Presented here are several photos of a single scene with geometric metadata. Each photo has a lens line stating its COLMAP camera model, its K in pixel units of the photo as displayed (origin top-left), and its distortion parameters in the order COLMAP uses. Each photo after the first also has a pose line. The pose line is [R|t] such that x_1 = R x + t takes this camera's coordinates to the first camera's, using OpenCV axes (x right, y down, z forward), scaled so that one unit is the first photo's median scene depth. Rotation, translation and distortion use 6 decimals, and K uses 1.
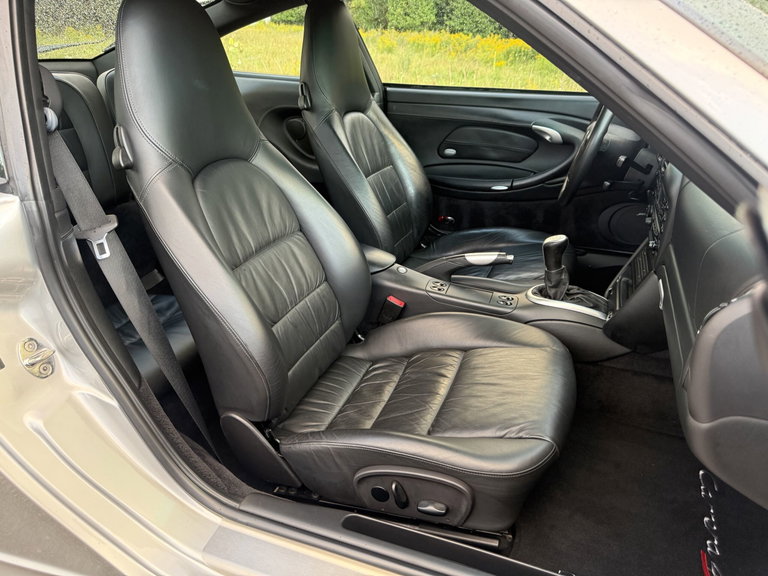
lens RADIAL K [[547.4, 0, 384.0], [0, 547.4, 288.0], [0, 0, 1]] dist [0.080333, -0.094842]
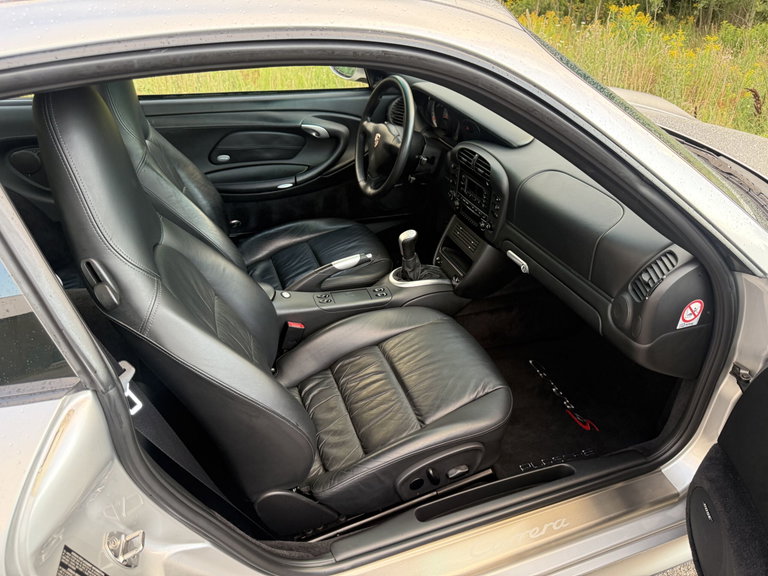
lens RADIAL K [[547.4, 0, 384.0], [0, 547.4, 288.0], [0, 0, 1]] dist [0.080333, -0.094842]
pose [[0.756508, -0.317998, 0.571466, -0.329088], [0.252197, 0.948088, 0.193714, -0.156975], [-0.603401, -0.002423, 0.797434, 0.032324]]
